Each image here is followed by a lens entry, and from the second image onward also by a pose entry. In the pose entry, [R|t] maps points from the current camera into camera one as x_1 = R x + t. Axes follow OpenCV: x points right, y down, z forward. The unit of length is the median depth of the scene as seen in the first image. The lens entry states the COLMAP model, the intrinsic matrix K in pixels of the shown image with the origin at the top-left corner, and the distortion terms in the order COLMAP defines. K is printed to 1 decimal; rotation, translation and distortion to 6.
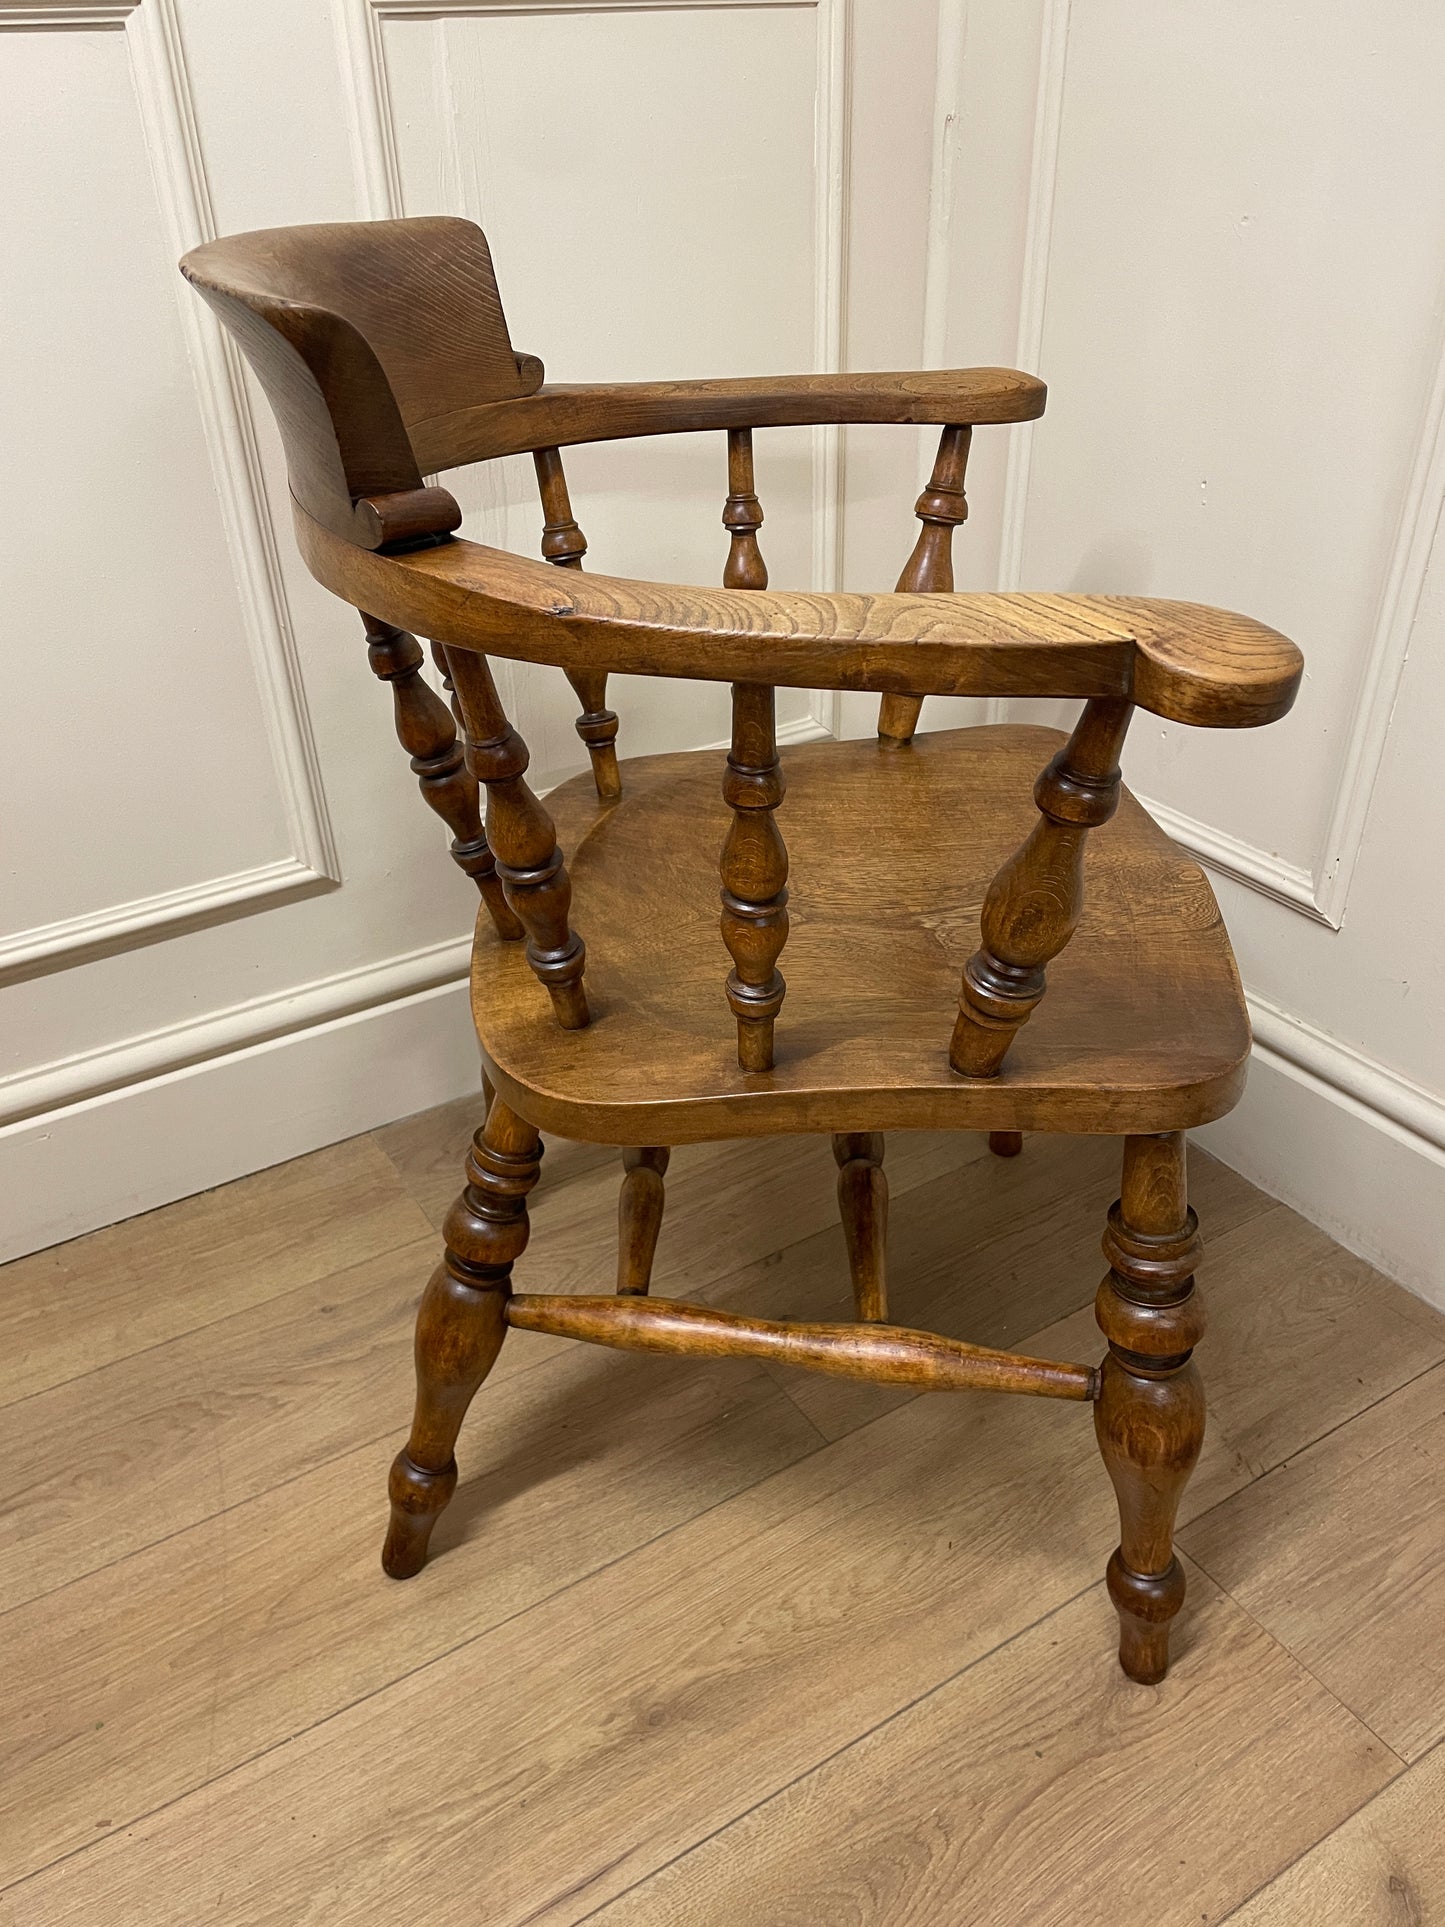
lens RADIAL K [[1487.9, 0, 702.7], [0, 1487.9, 970.2], [0, 0, 1]] dist [0.068562, -0.099908]
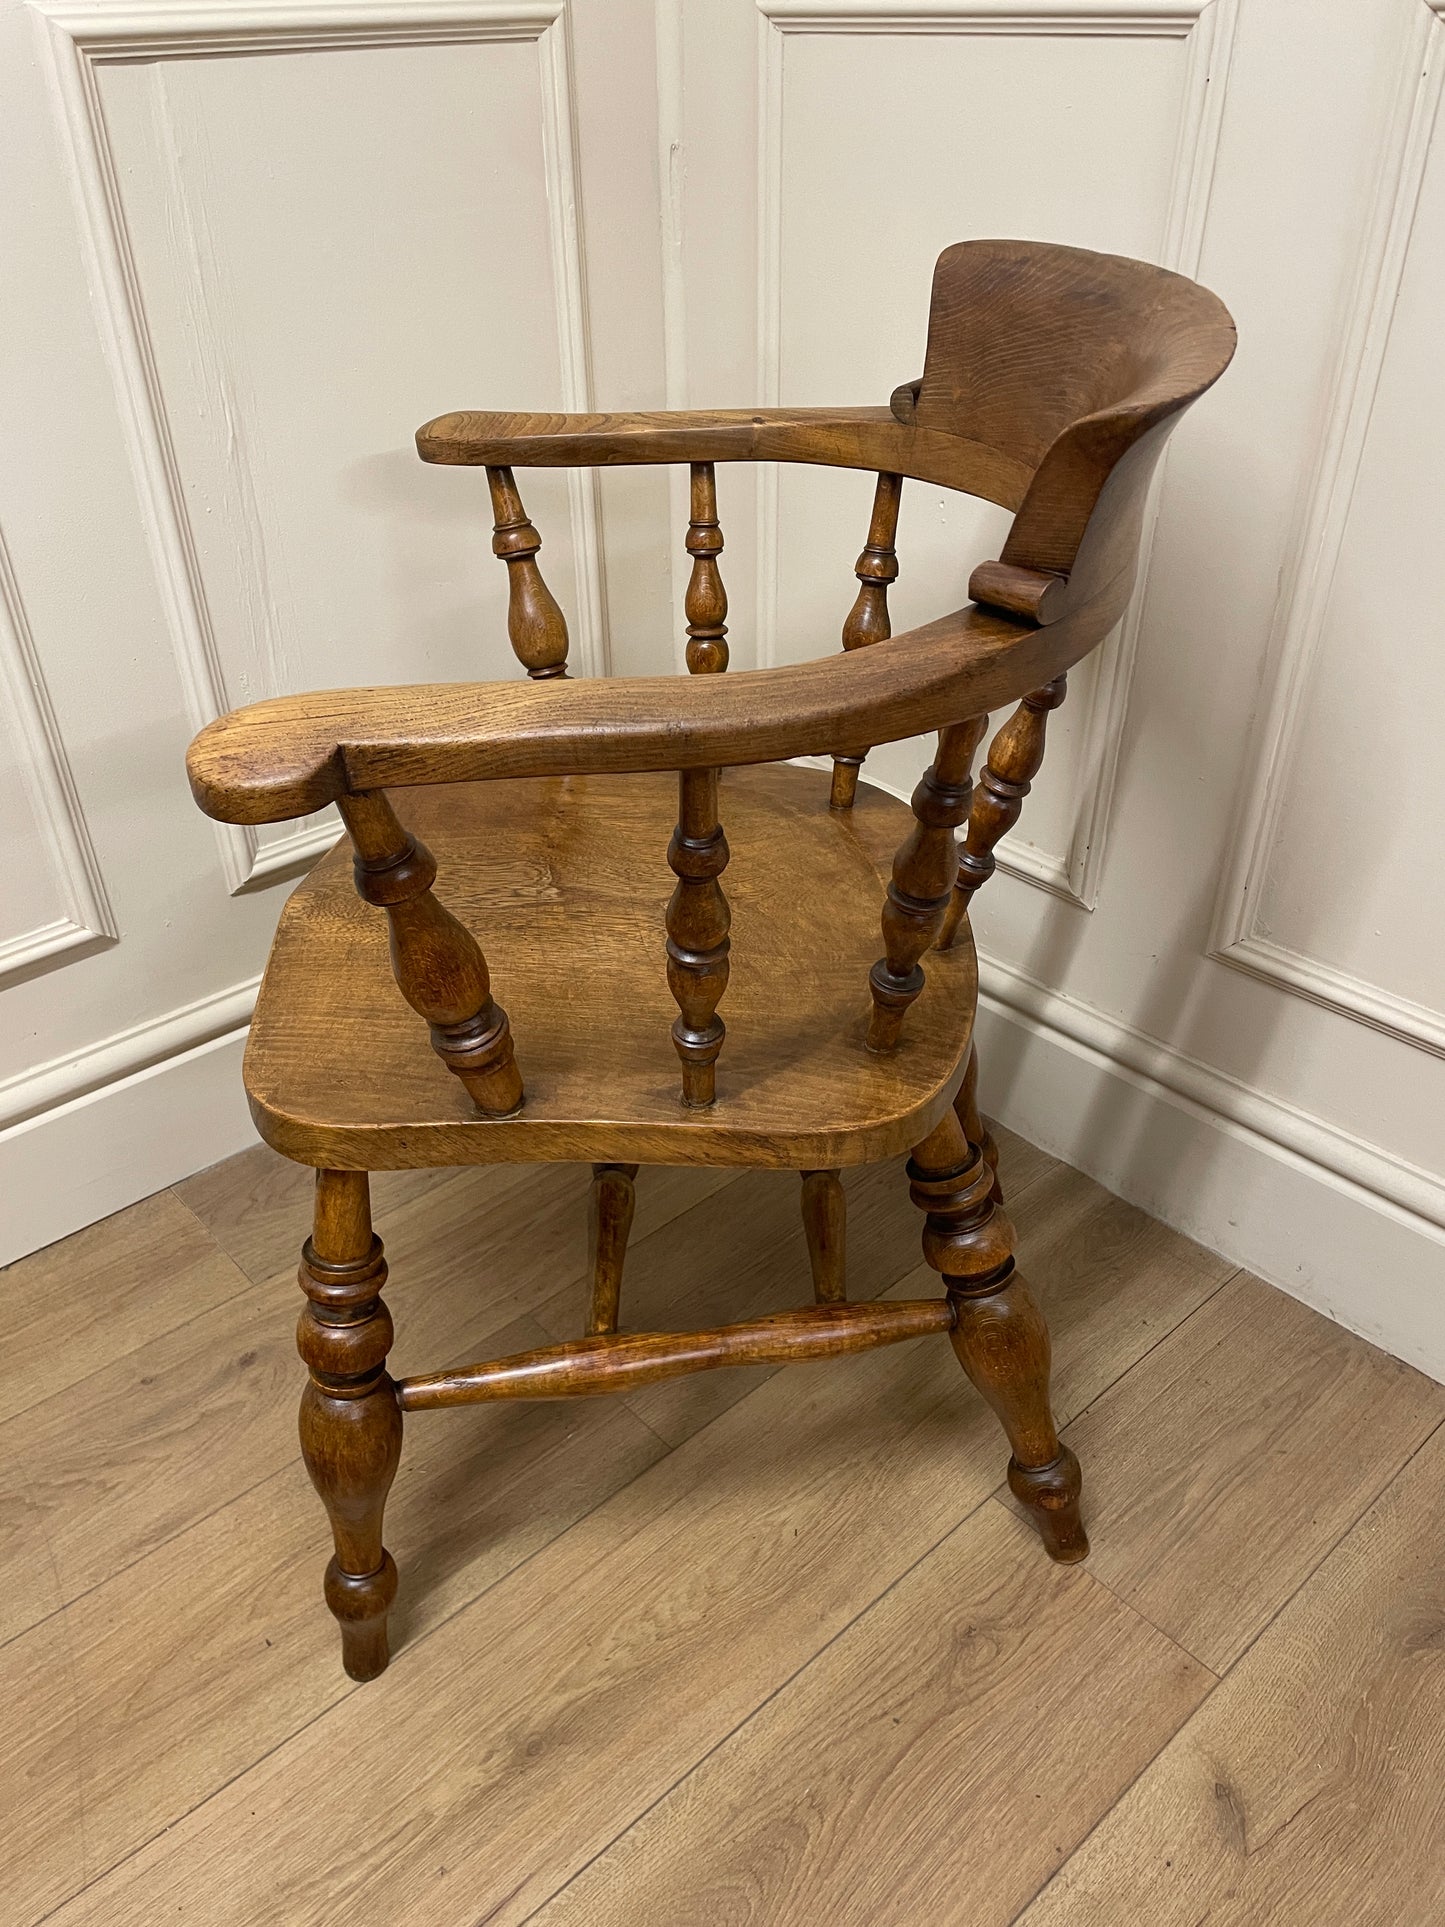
lens RADIAL K [[1487.9, 0, 715.9], [0, 1487.9, 950.9], [0, 0, 1]] dist [0.068562, -0.099908]
pose [[0.983268, -0.085489, 0.160860, -0.025057], [0.083017, 0.996304, 0.022039, -0.052261], [-0.162150, -0.008316, 0.986731, -0.027110]]
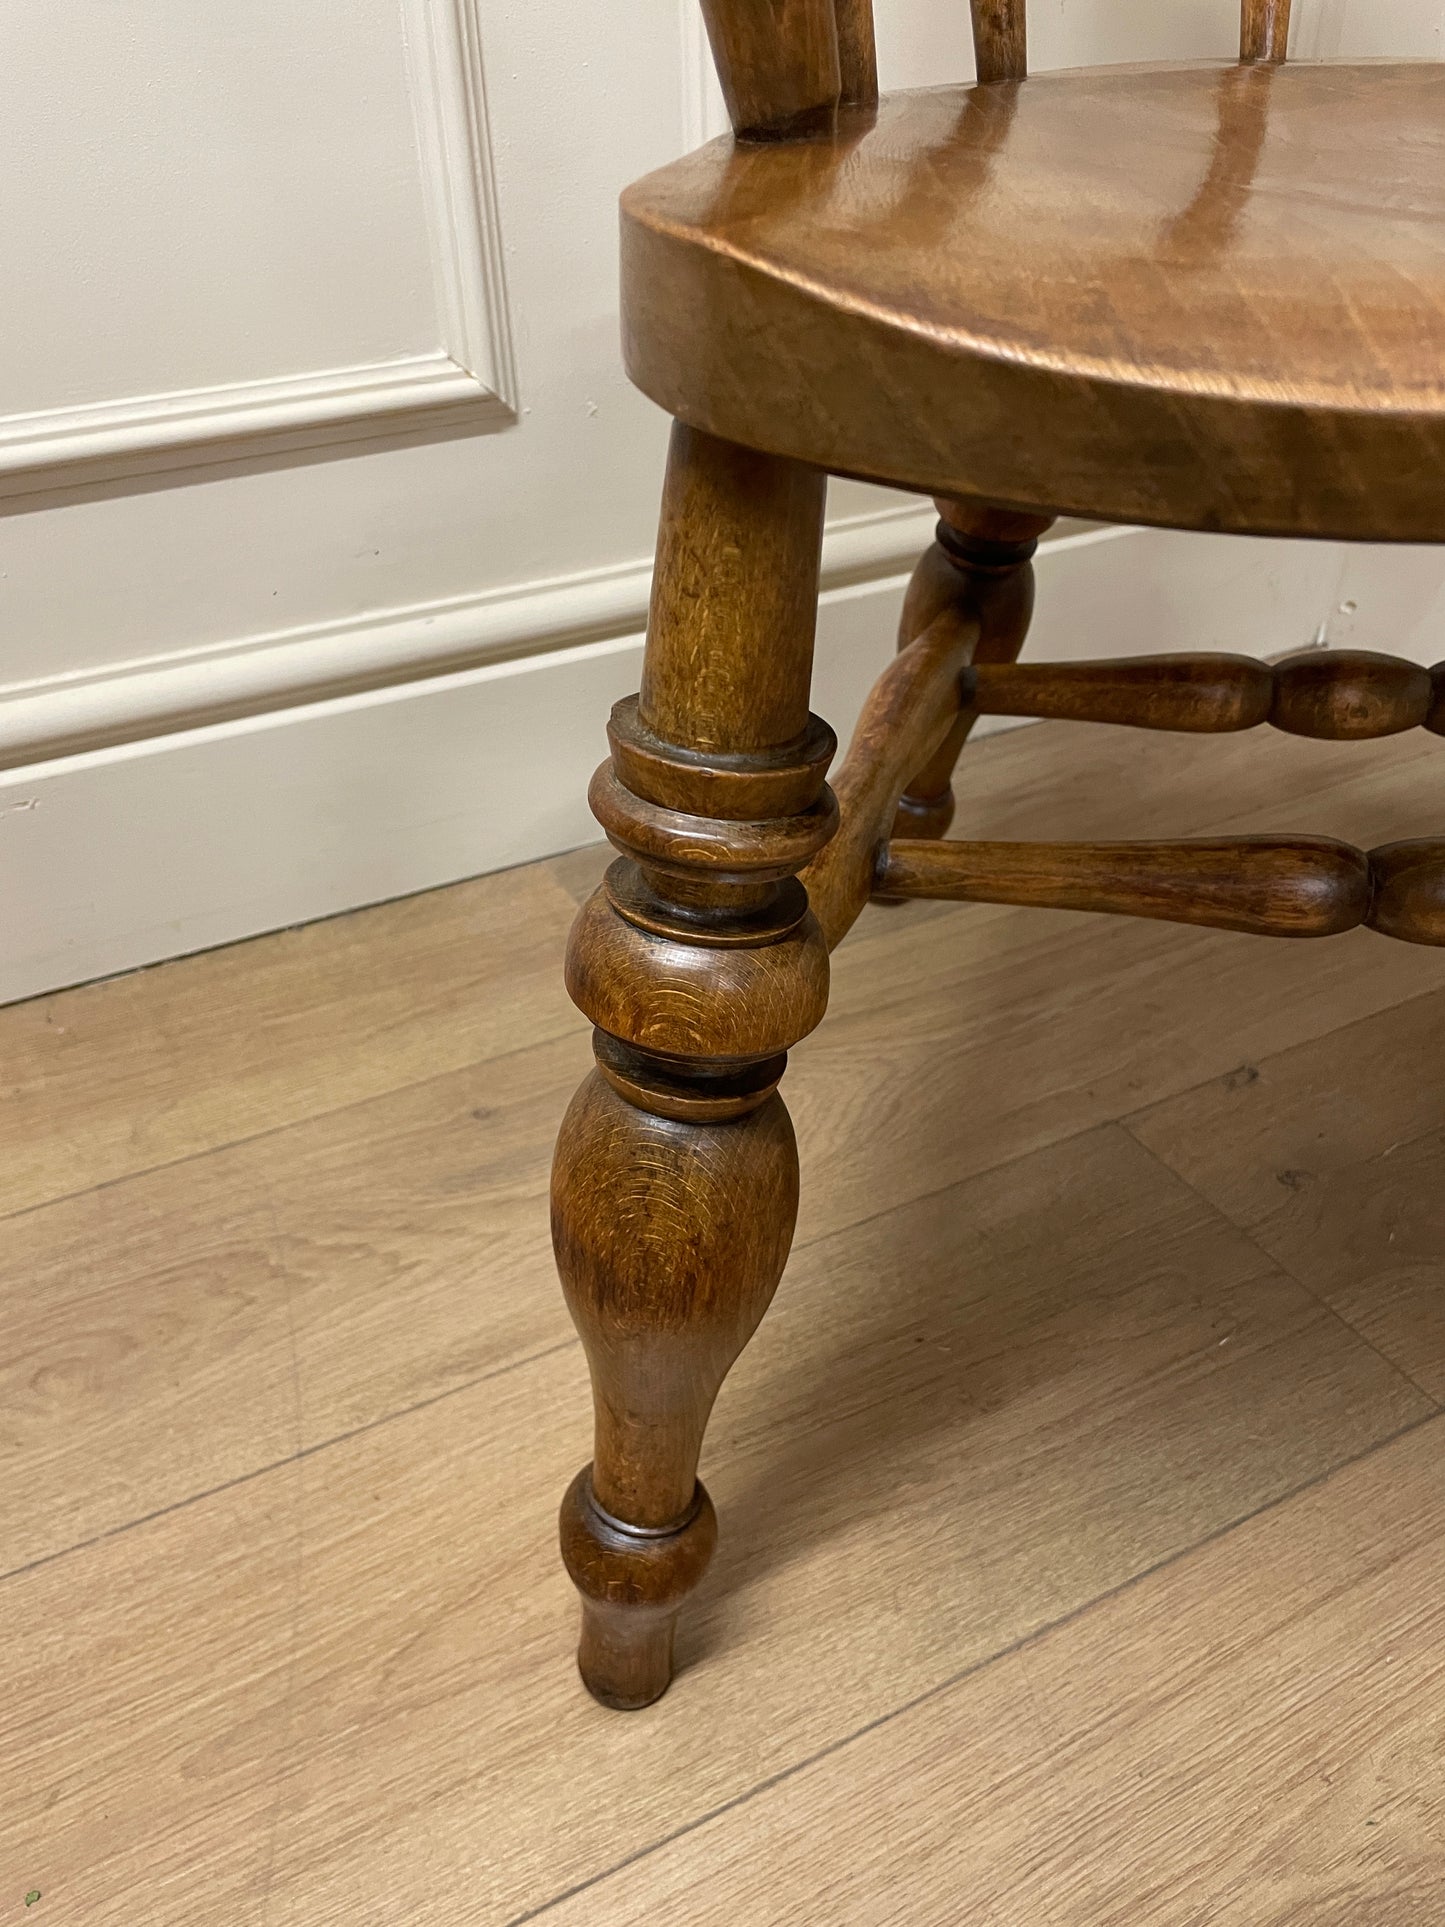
lens RADIAL K [[1487.9, 0, 701.5], [0, 1487.9, 972.2], [0, 0, 1]] dist [0.068562, -0.099908]
pose [[0.997034, 0.050192, -0.058342, -0.161441], [-0.045935, 0.996336, 0.072144, 0.151090], [0.061749, -0.069251, 0.995686, 0.514037]]
